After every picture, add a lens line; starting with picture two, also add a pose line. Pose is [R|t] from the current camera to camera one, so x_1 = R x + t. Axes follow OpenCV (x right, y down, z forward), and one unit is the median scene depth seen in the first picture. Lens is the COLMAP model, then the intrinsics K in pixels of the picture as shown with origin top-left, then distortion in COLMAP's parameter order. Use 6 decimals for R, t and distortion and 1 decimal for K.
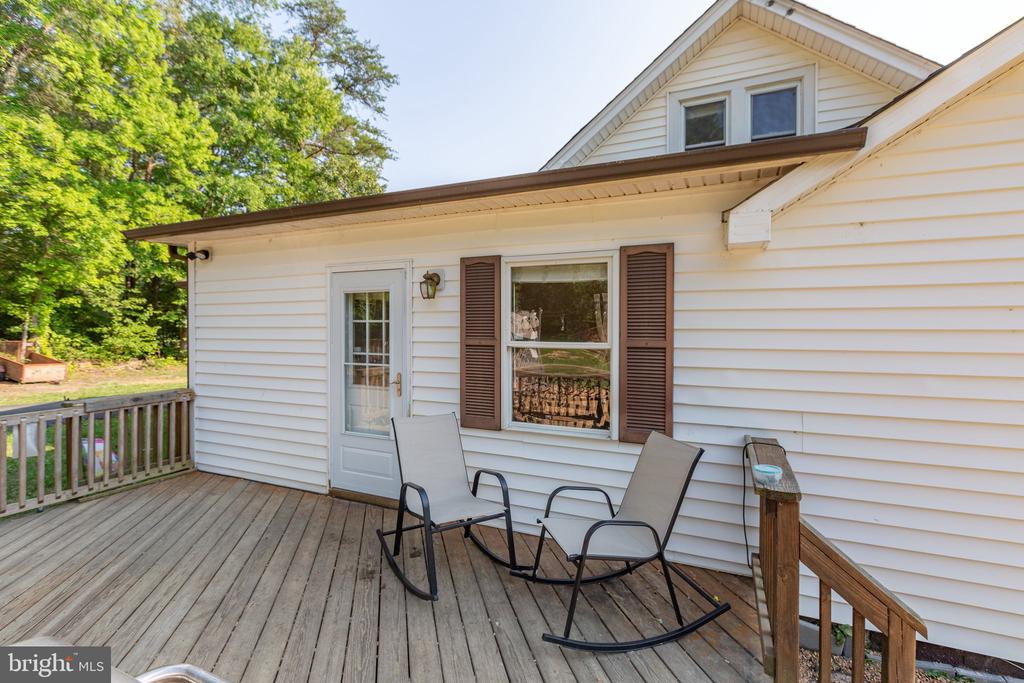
lens RADIAL K [[464.1, 0, 545.8], [0, 464.1, 330.1], [0, 0, 1]] dist [0.002301, -0.002743]
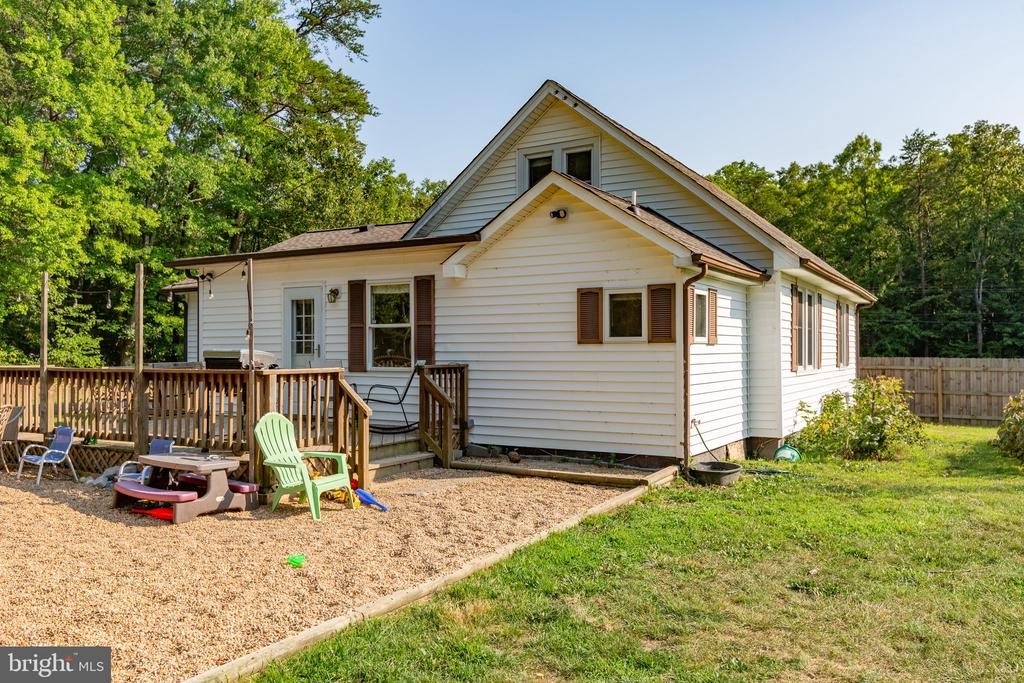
lens RADIAL K [[781.6, 0, 510.7], [0, 781.6, 341.9], [0, 0, 1]] dist [-0.001241, -0.017460]
pose [[0.985592, -0.004689, -0.169076, 0.187522], [0.002989, 0.999942, -0.010311, 0.023614], [0.169114, 0.009657, 0.985549, -0.375142]]
